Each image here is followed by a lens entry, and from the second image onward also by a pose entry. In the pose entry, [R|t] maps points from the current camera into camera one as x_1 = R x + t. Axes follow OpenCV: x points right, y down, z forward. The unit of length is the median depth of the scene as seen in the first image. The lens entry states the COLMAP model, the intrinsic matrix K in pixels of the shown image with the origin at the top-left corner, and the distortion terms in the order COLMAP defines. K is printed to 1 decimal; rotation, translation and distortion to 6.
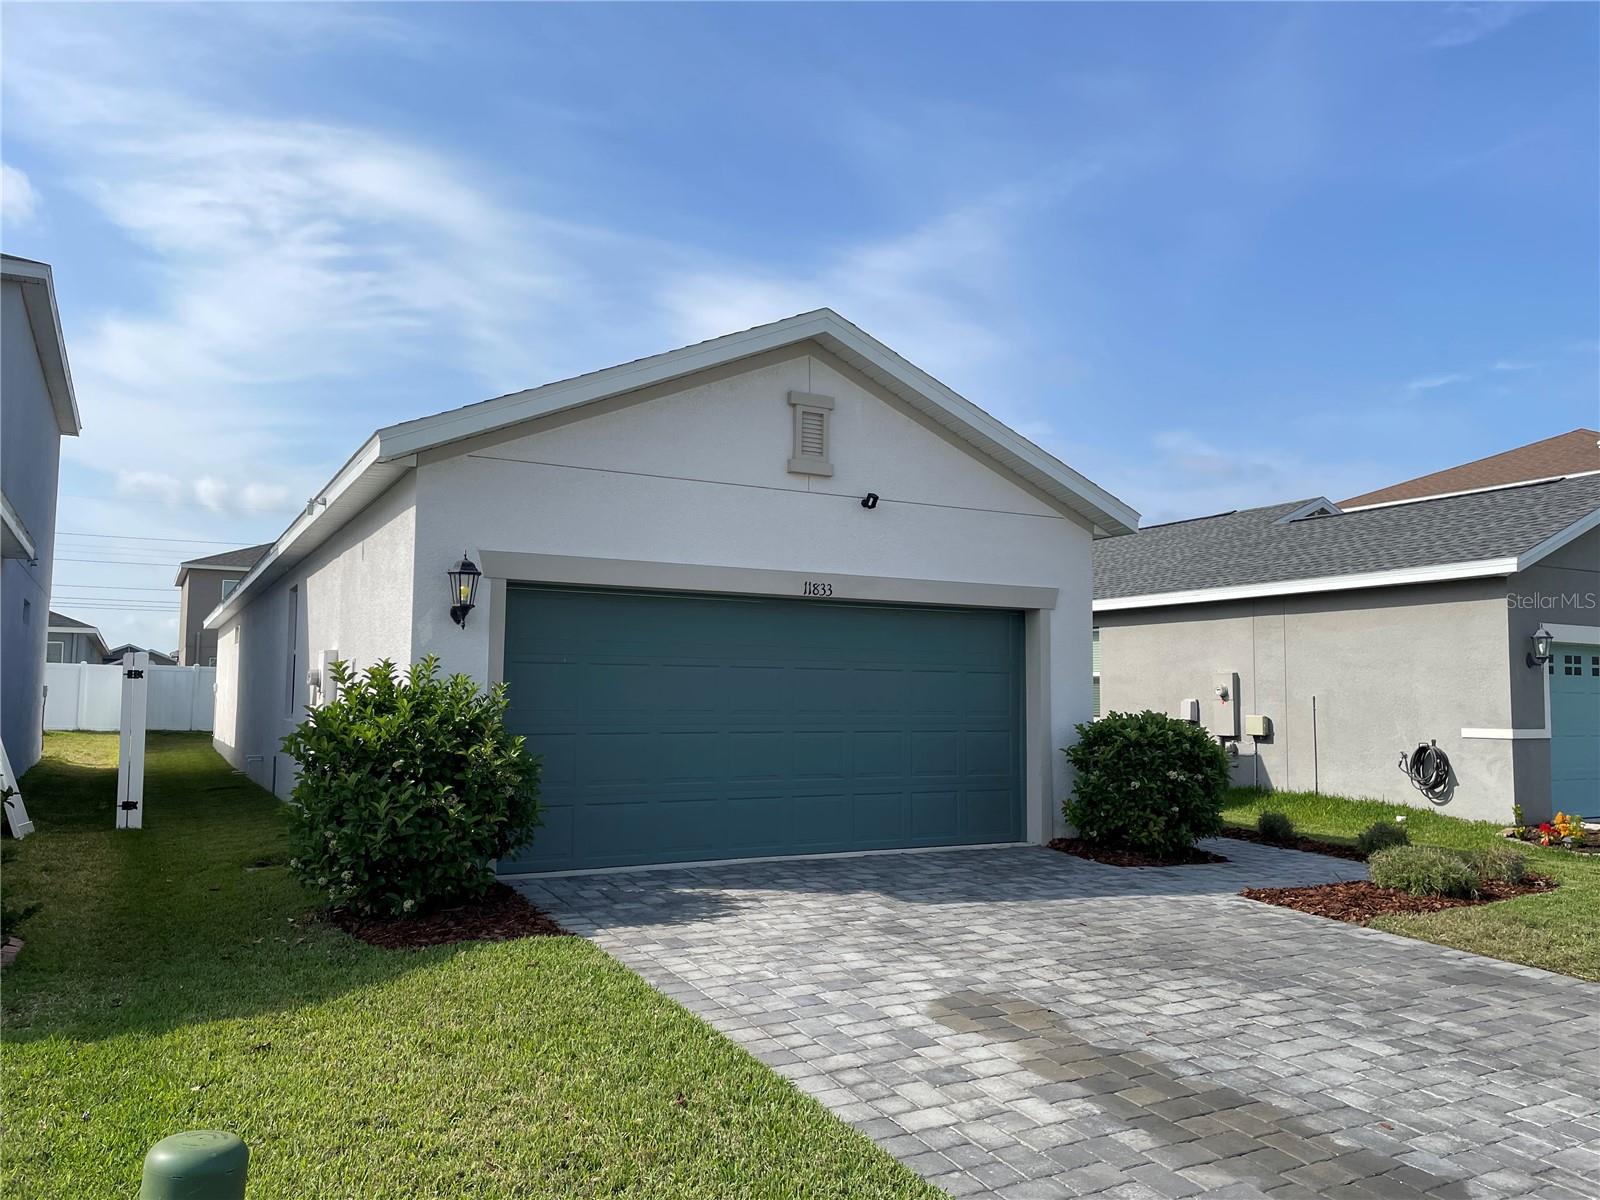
lens RADIAL K [[1201.2, 0, 826.3], [0, 1201.2, 585.4], [0, 0, 1]] dist [0.087781, -0.114070]
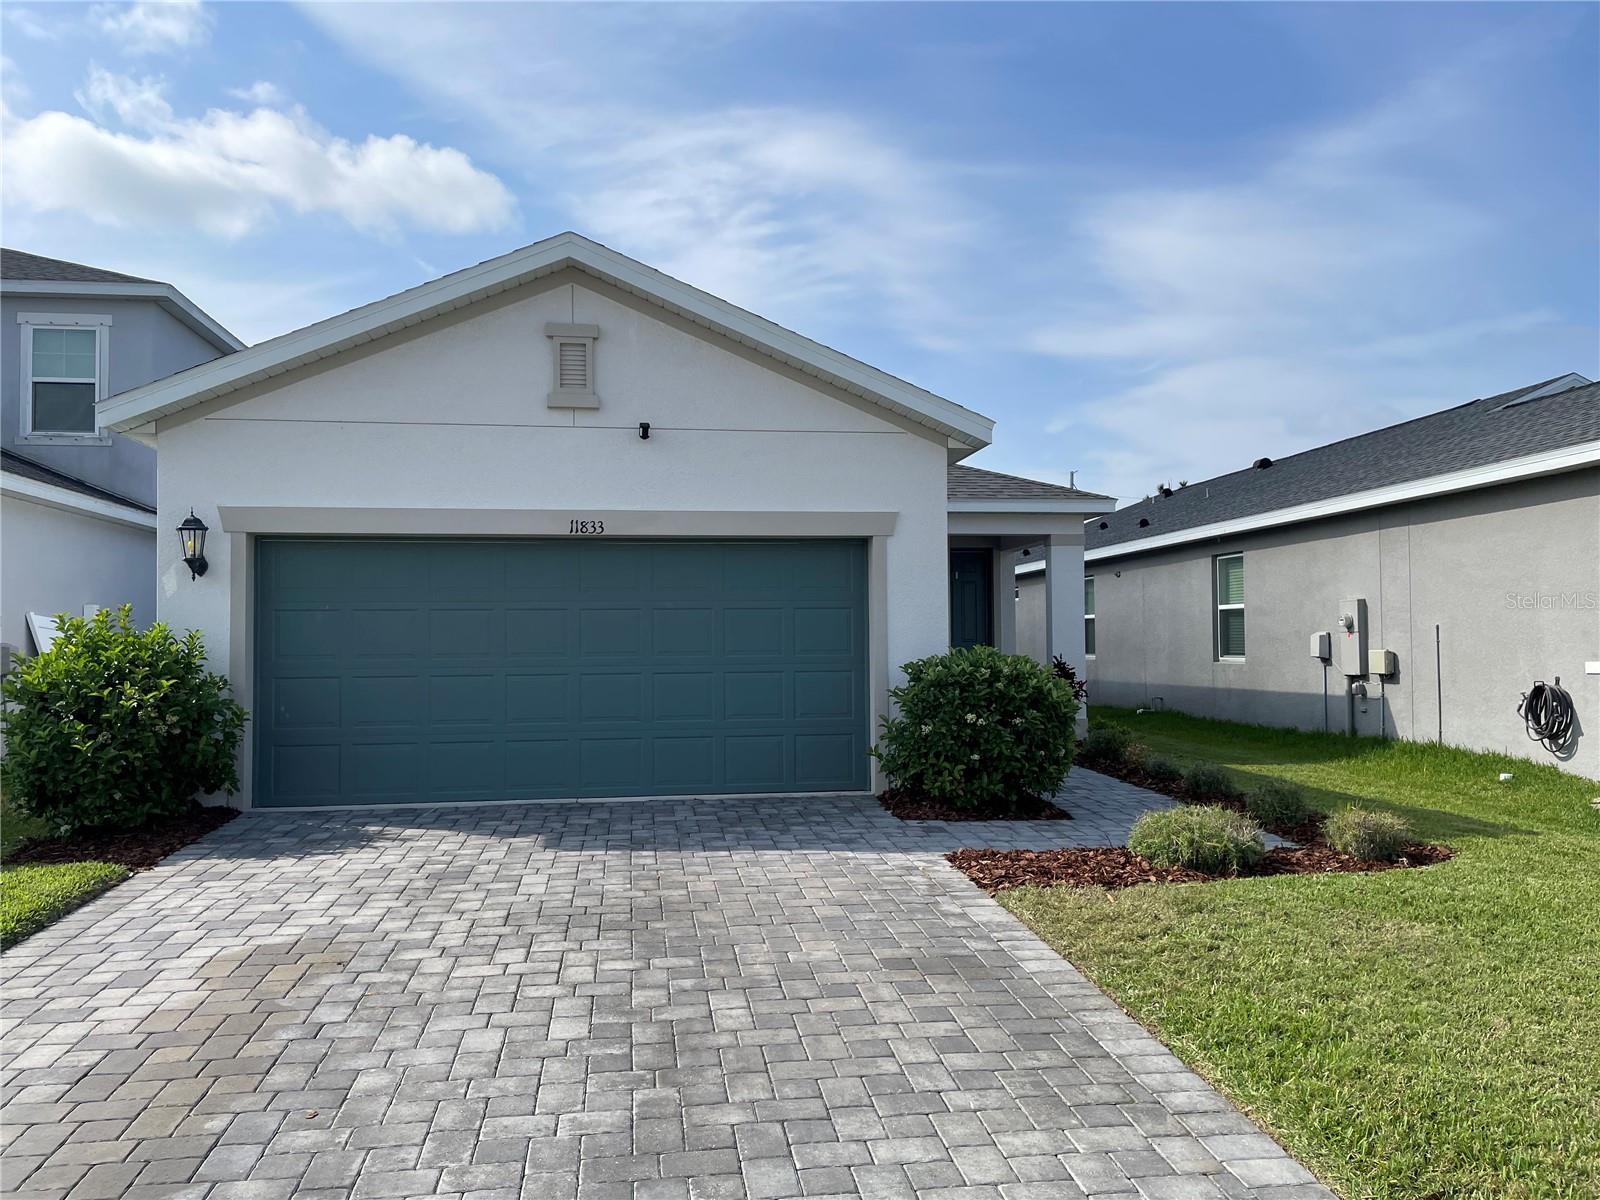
lens RADIAL K [[1205.2, 0, 800.0], [0, 1205.2, 600.0], [0, 0, 1]] dist [0.095726, -0.121135]
pose [[0.931252, -0.029567, -0.363174, 0.490360], [0.050422, 0.997570, 0.048075, 0.022869], [0.360870, -0.063082, 0.930480, 0.147261]]
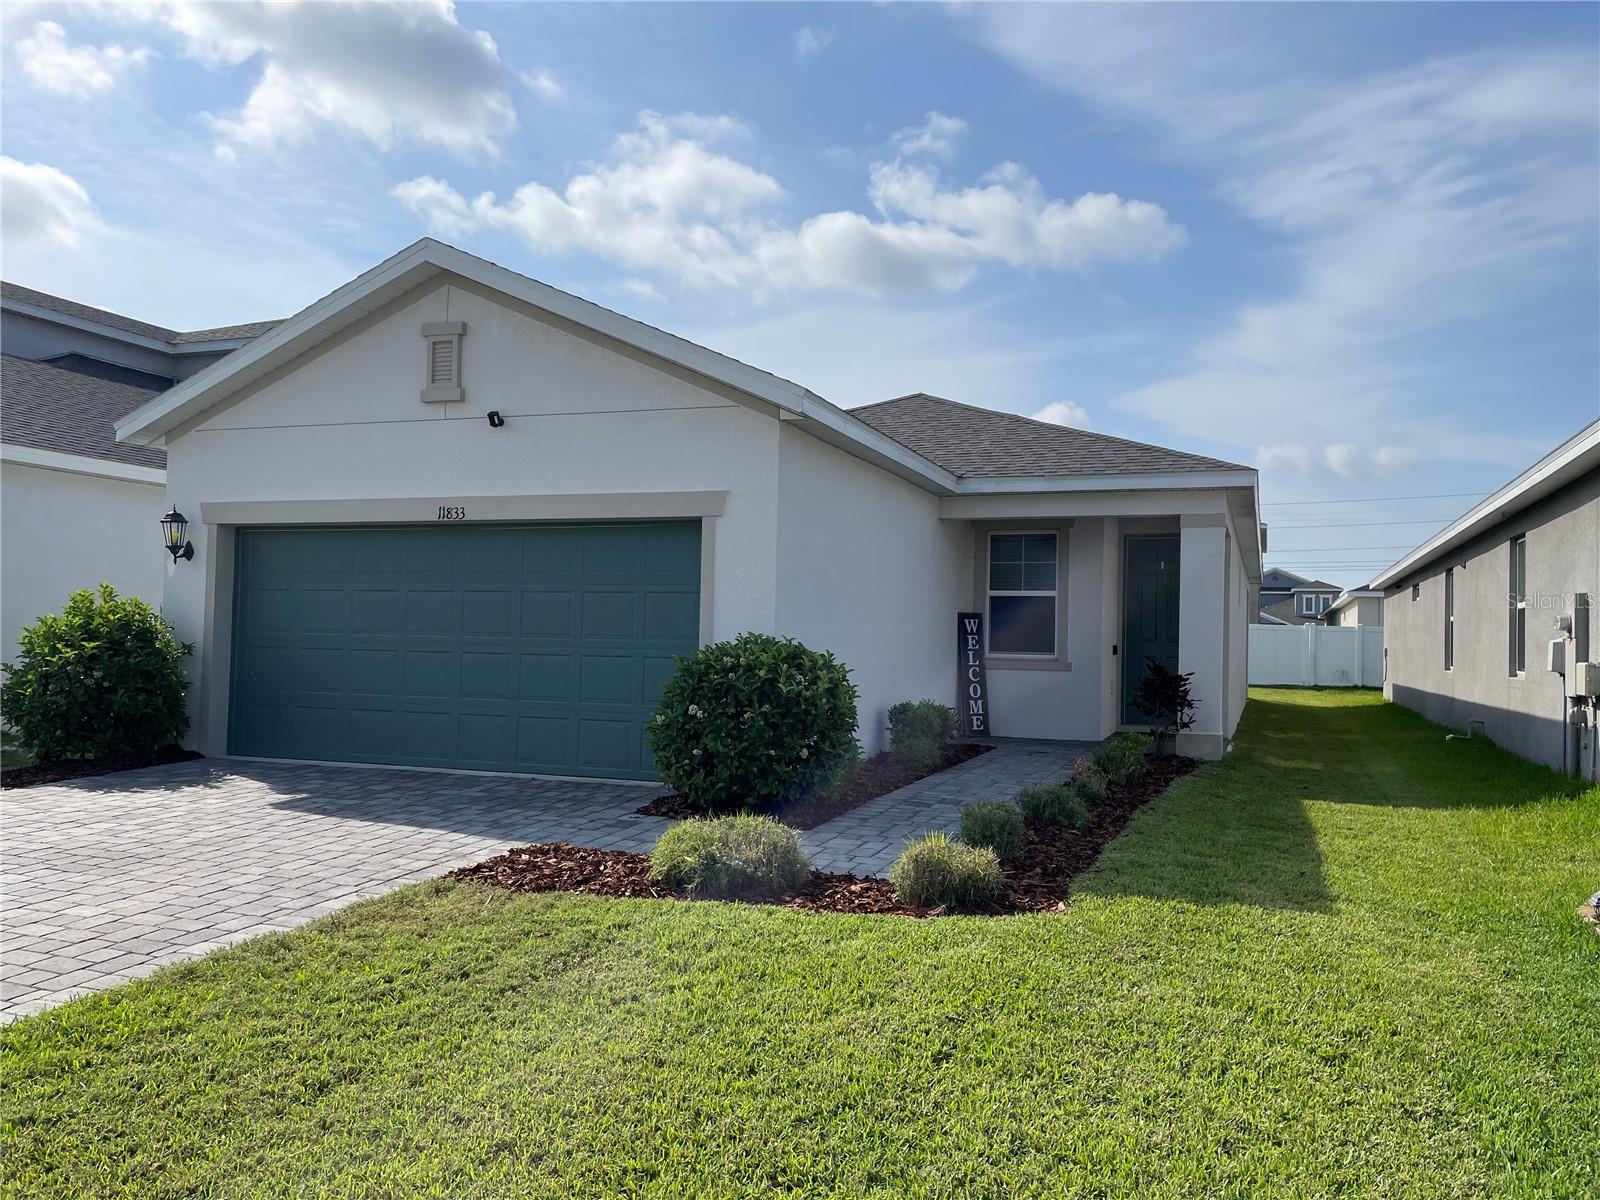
lens RADIAL K [[1201.0, 0, 839.7], [0, 1201.0, 584.4], [0, 0, 1]] dist [0.084521, -0.107724]
pose [[0.656604, -0.029125, -0.753673, 0.954925], [0.056479, 0.998347, 0.010624, 0.069303], [0.752118, -0.049543, 0.657164, 0.552137]]
